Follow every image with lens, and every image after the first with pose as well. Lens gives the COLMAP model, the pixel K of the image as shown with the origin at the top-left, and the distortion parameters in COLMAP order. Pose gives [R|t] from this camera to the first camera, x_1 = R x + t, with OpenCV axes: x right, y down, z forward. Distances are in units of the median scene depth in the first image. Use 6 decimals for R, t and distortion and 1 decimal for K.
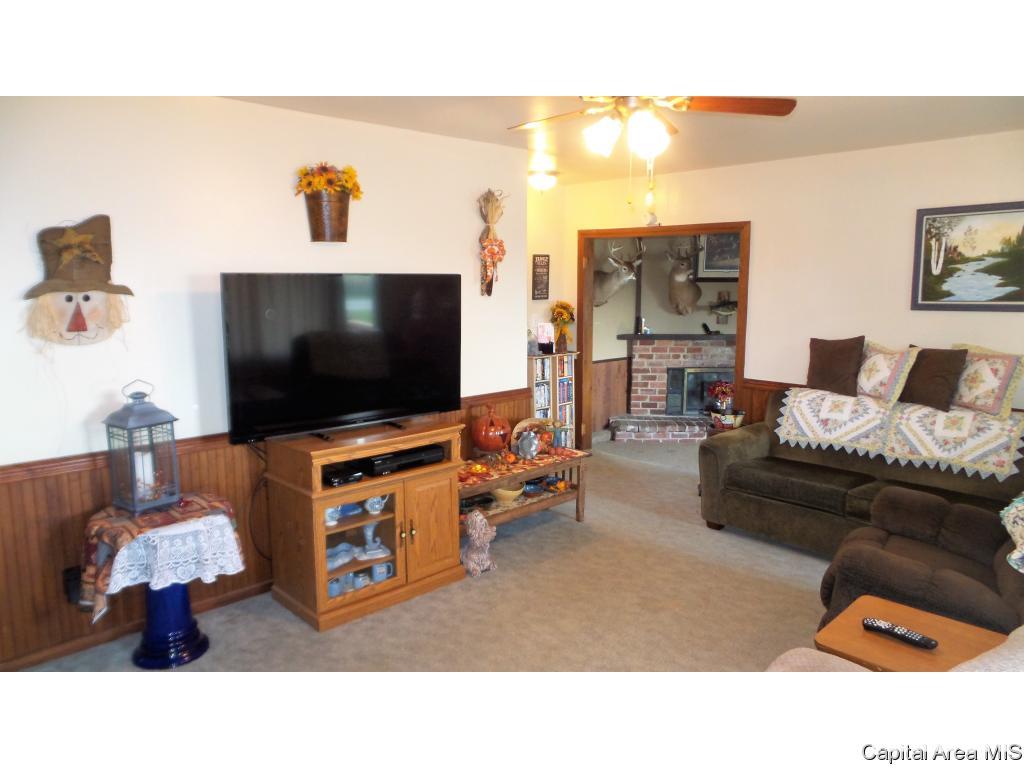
lens RADIAL K [[700.5, 0, 515.9], [0, 700.5, 393.9], [0, 0, 1]] dist [0.003487, 0.000286]
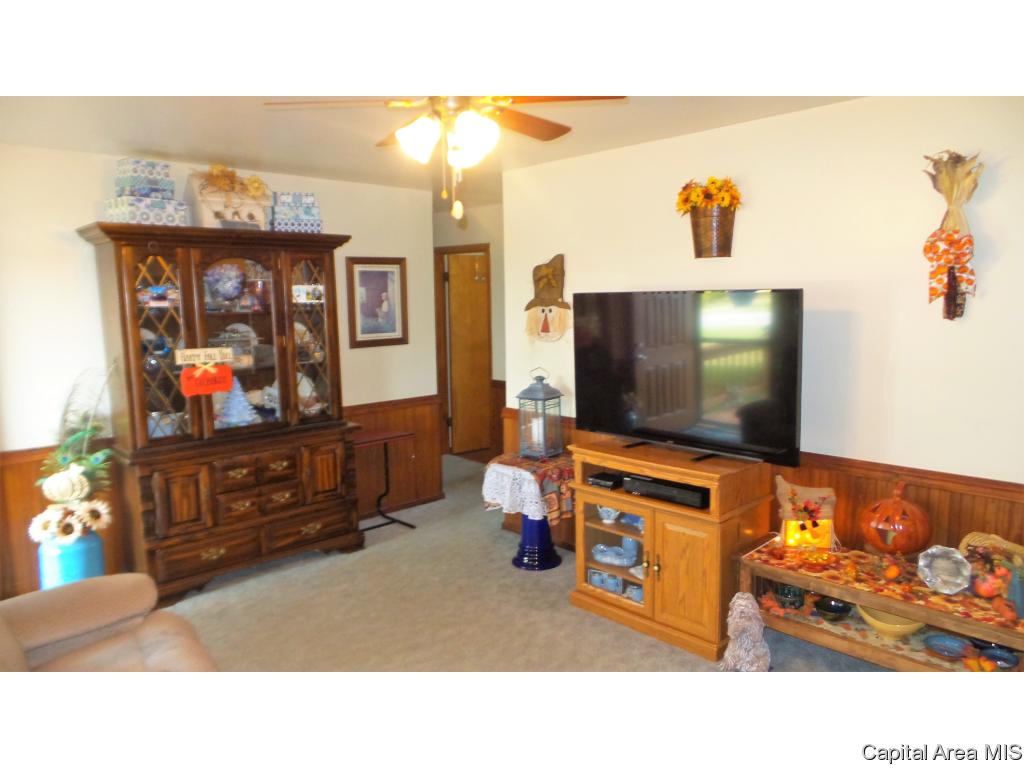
lens RADIAL K [[700.5, 0, 516.0], [0, 700.5, 389.1], [0, 0, 1]] dist [0.003487, 0.000286]
pose [[0.010871, 0.135045, -0.990780, 1.015183], [-0.138412, 0.981503, 0.132262, -0.182706], [0.990315, 0.135698, 0.029362, 1.038002]]
